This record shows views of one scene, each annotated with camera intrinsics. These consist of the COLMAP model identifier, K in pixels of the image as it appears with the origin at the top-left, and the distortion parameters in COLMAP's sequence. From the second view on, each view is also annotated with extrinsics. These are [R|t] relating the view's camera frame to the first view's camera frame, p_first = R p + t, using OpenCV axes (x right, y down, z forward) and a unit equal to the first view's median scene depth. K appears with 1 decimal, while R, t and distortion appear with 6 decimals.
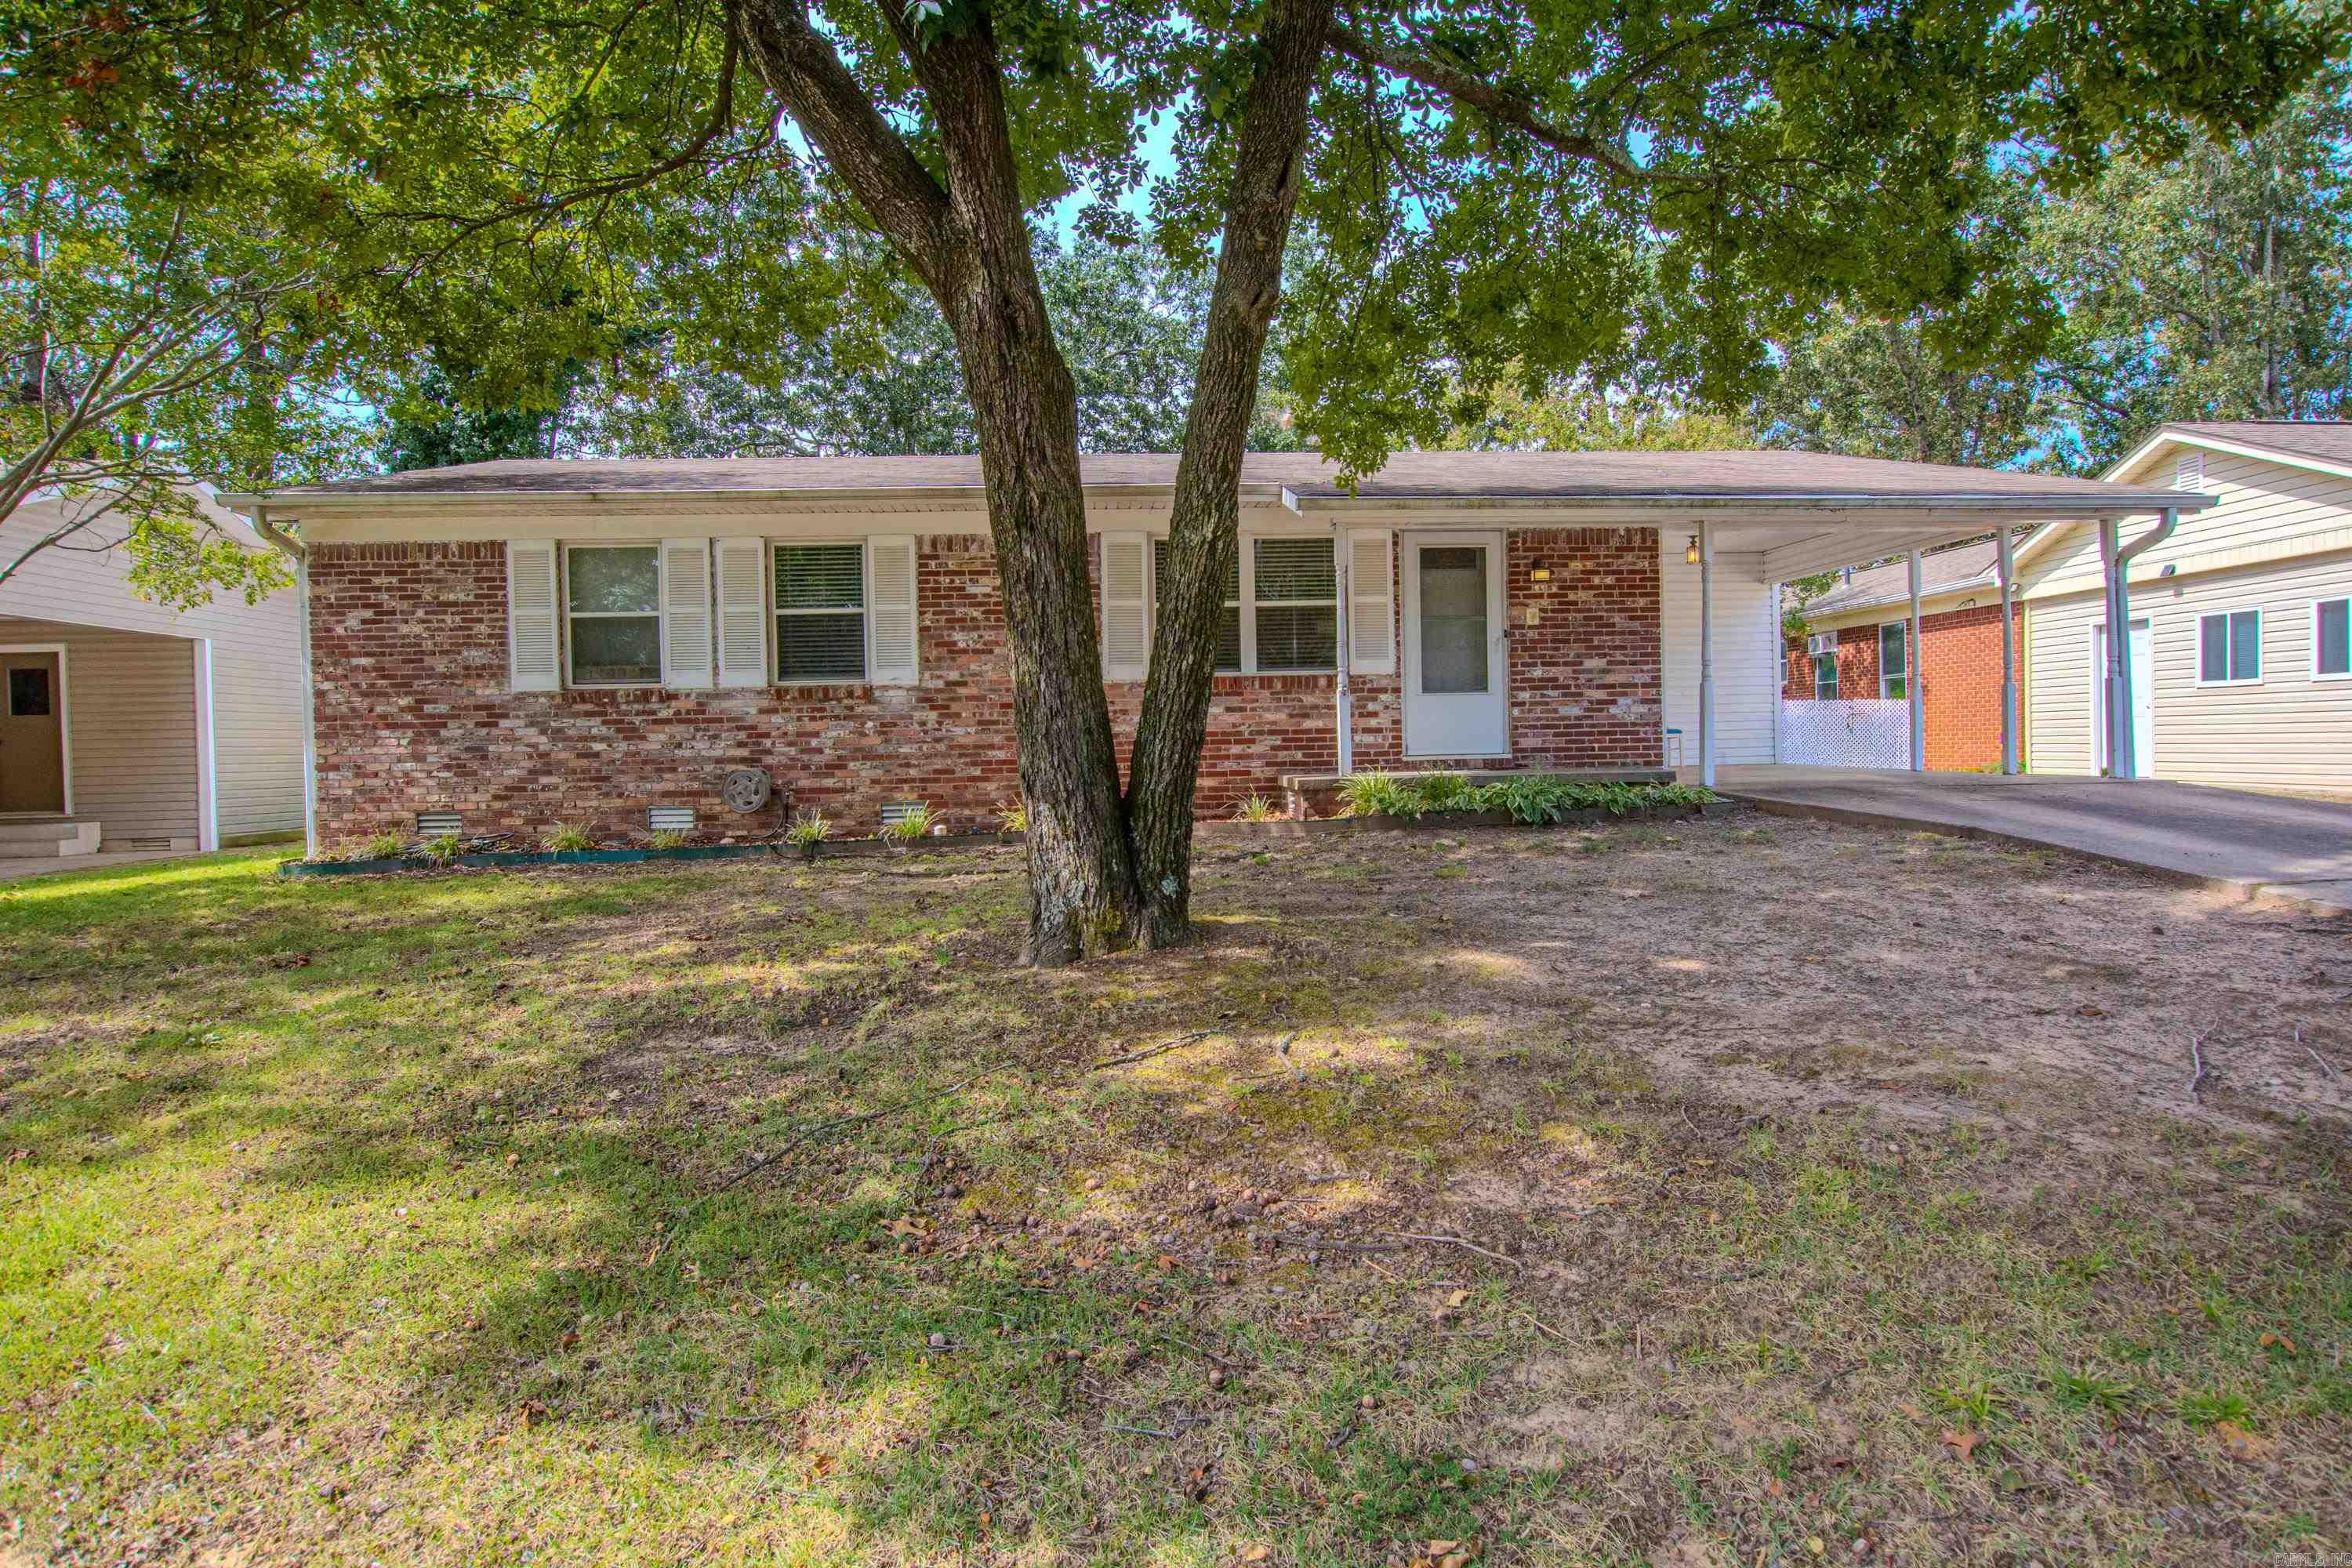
lens RADIAL K [[1243.7, 0, 1193.7], [0, 1243.7, 770.0], [0, 0, 1]] dist [-0.015964, 0.001146]
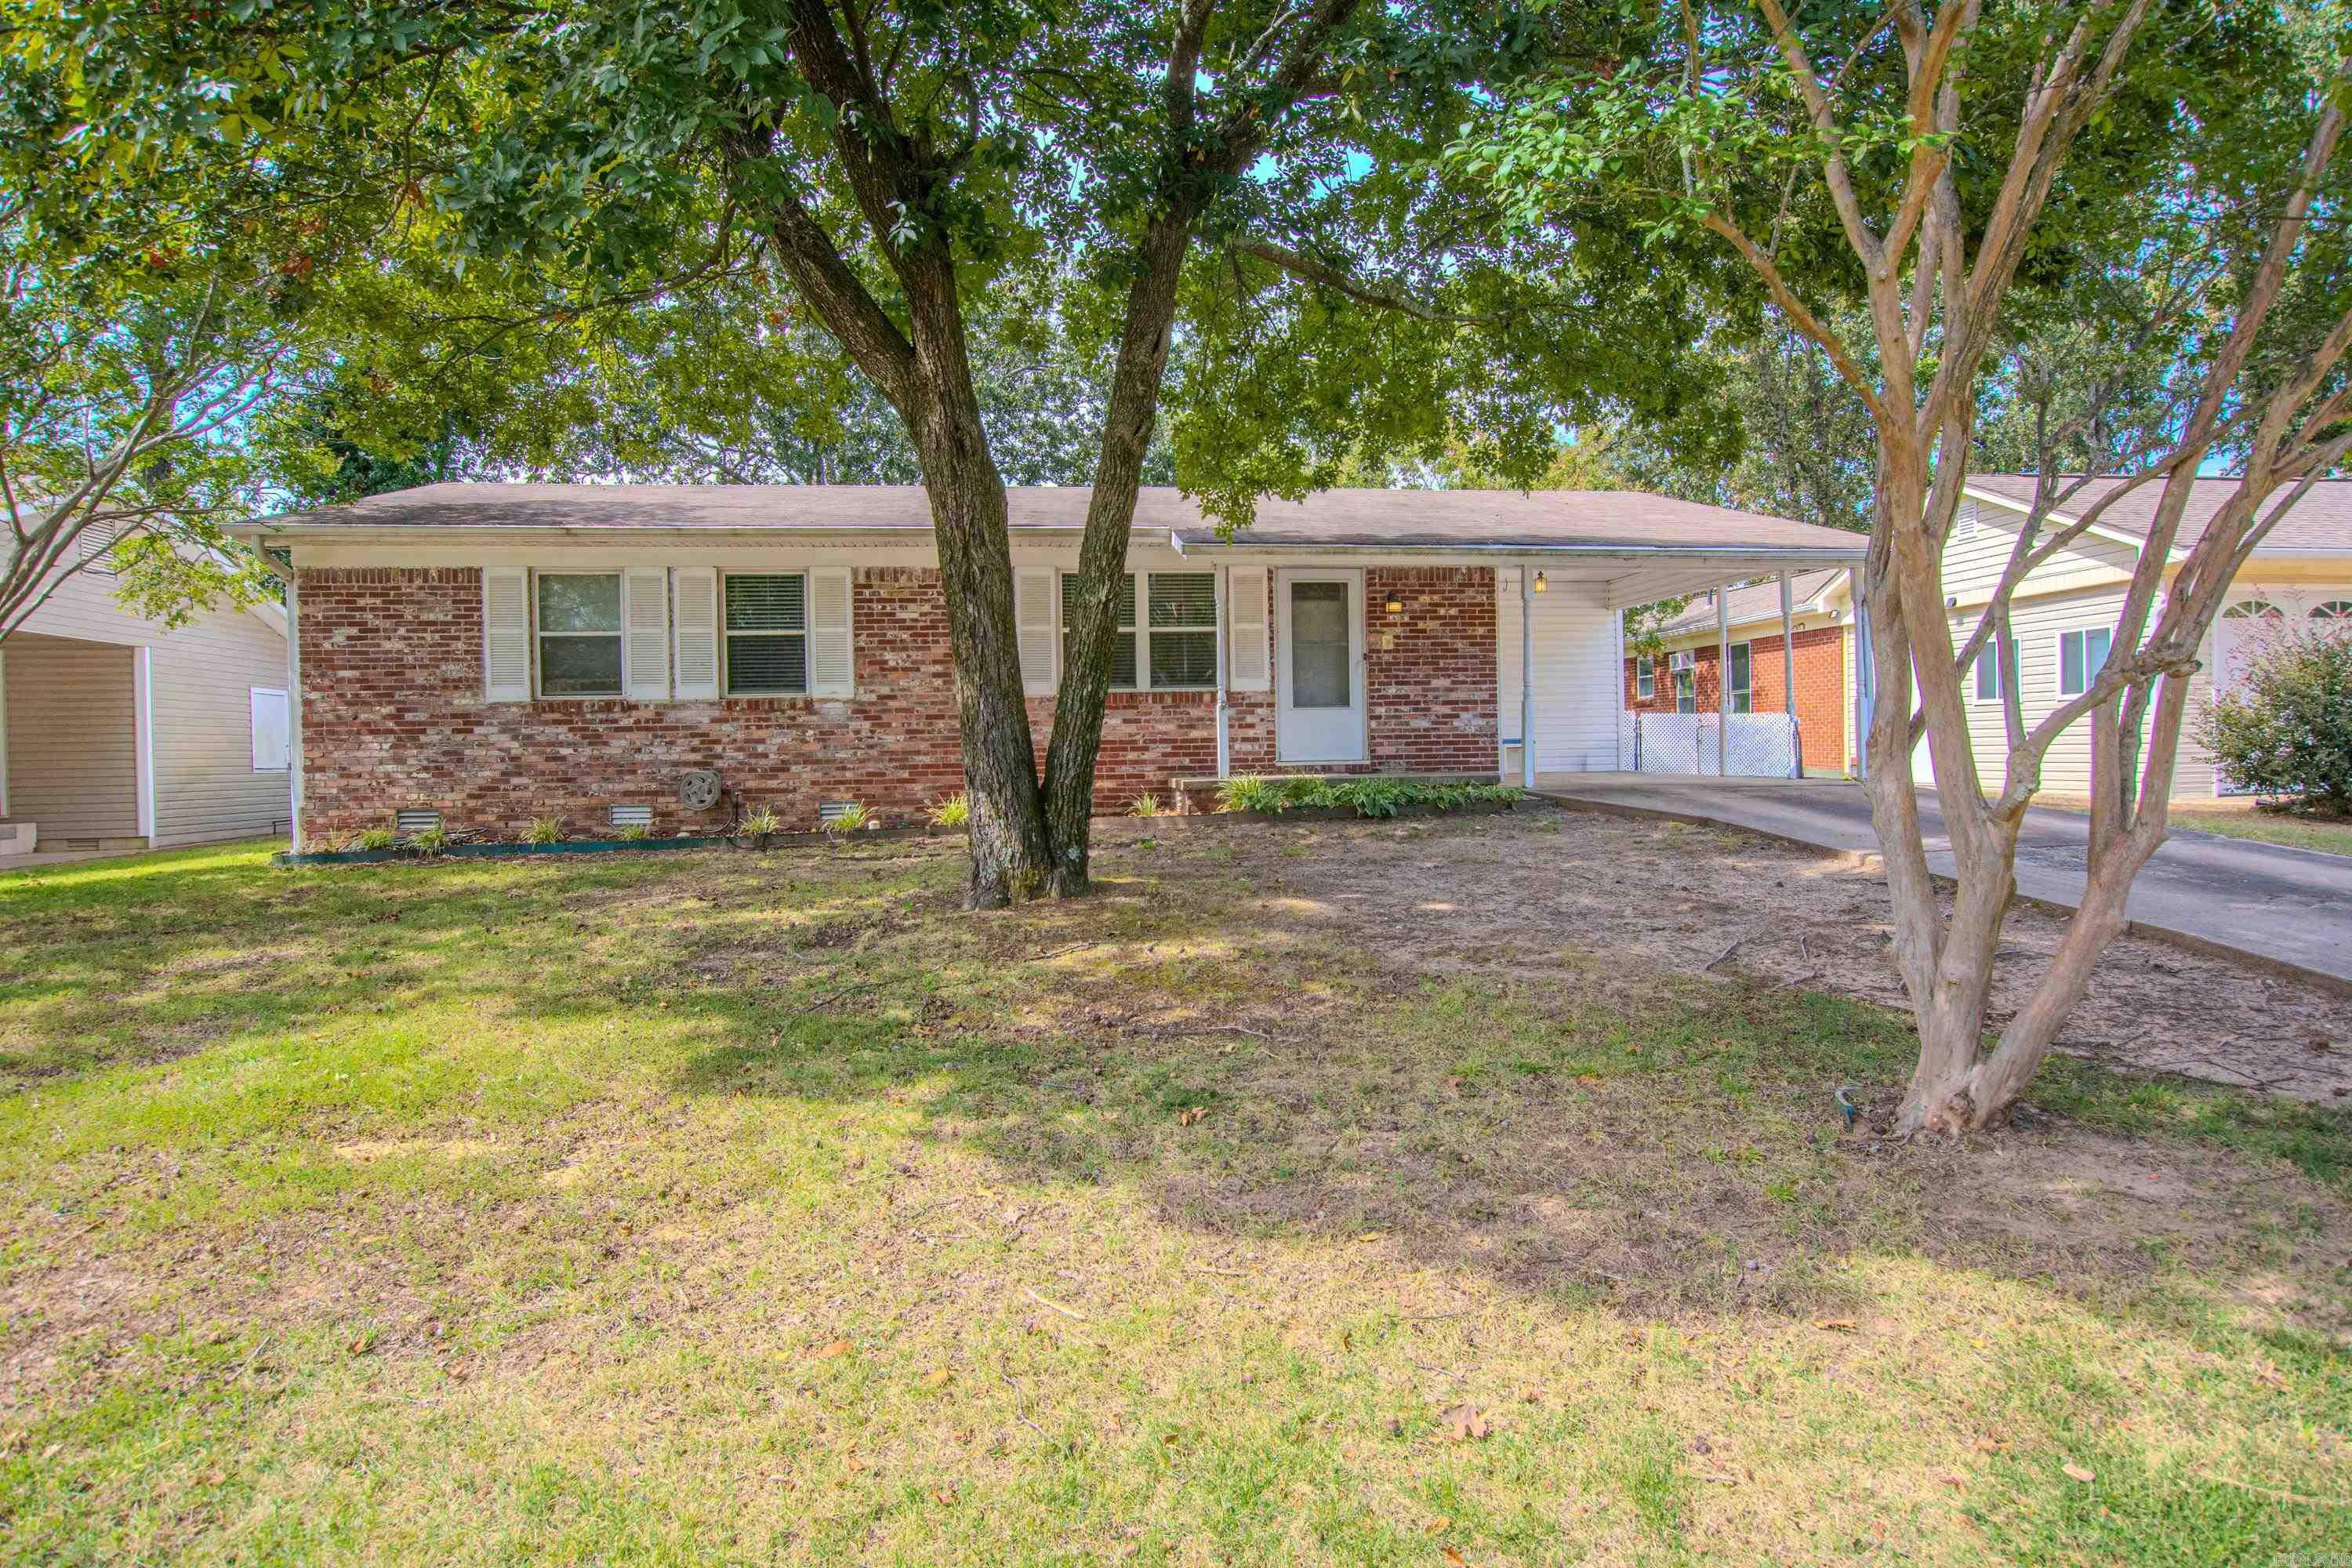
lens RADIAL K [[1293.5, 0, 1175.8], [0, 1293.5, 769.4], [0, 0, 1]] dist [-0.003772, 0.000583]
pose [[0.998264, 0.002726, 0.058842, 0.003979], [-0.002244, 0.999963, -0.008249, 0.006083], [-0.058862, 0.008102, 0.998233, -0.202286]]
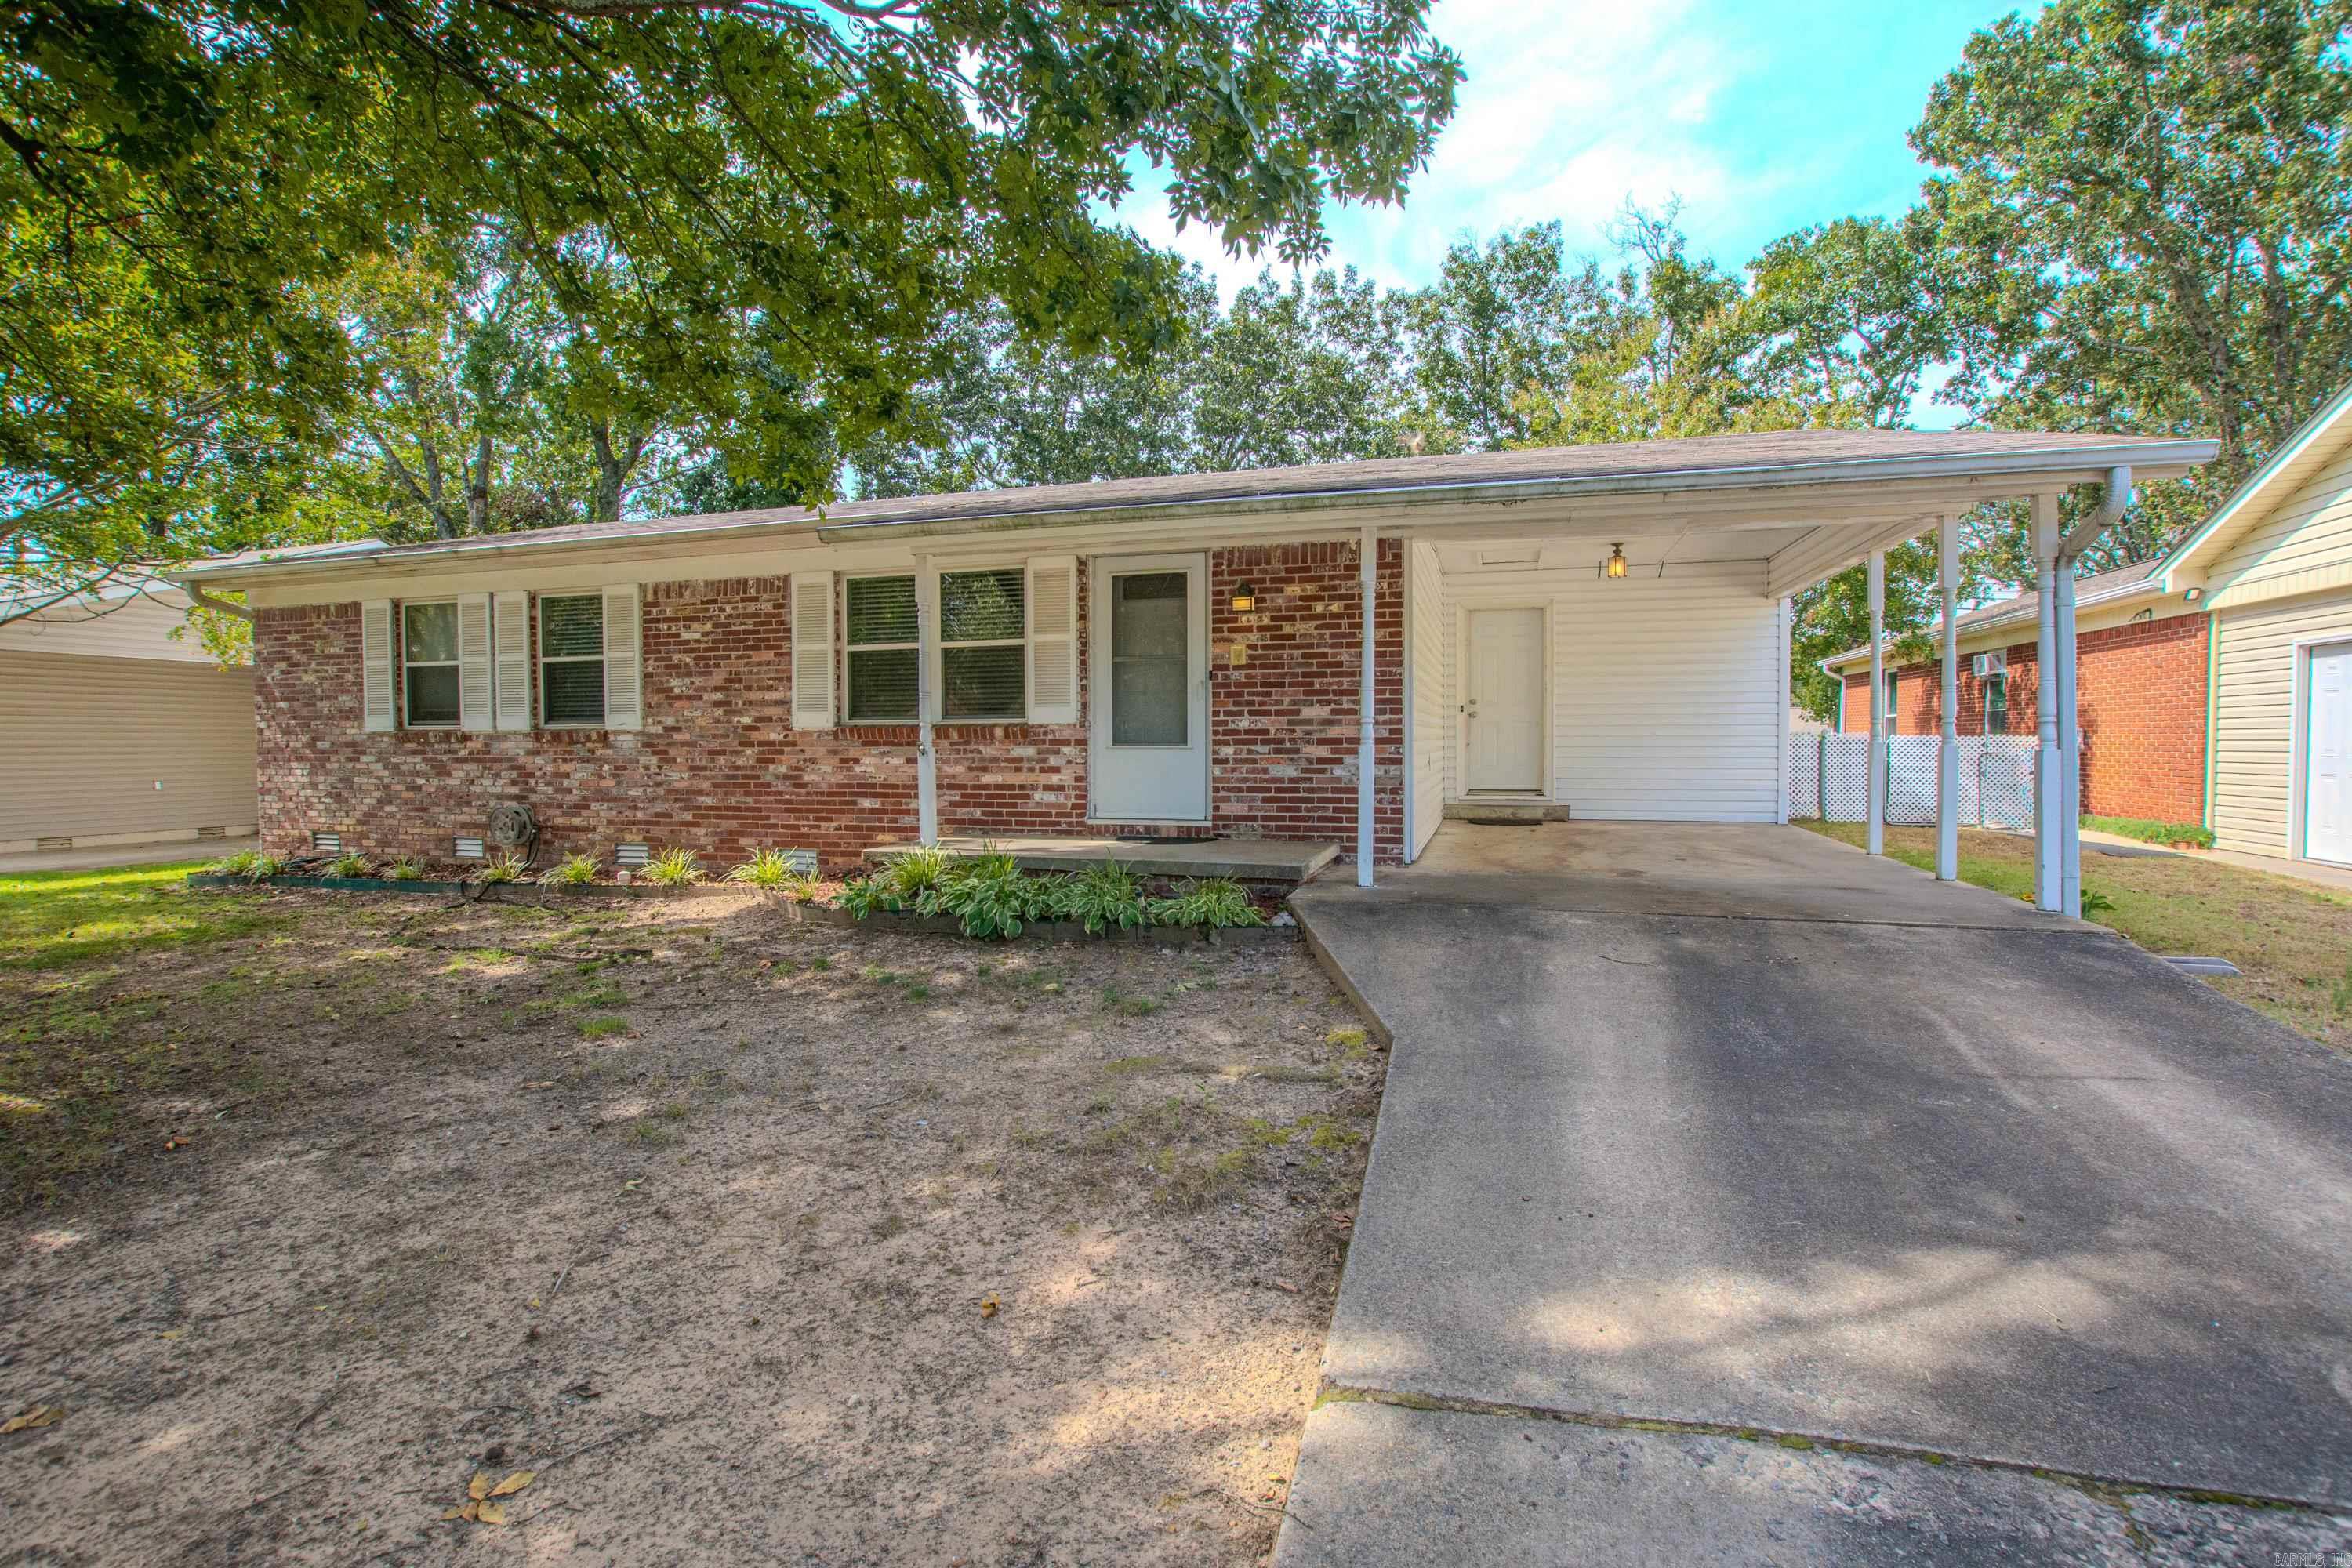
lens RADIAL K [[1035.3, 0, 1167.7], [0, 1035.3, 778.1], [0, 0, 1]] dist [-0.021731, 0.003843]
pose [[0.938035, 0.029938, -0.345245, 0.480553], [-0.023849, 0.999476, 0.021872, -0.057812], [0.345719, -0.012283, 0.938258, 0.353676]]
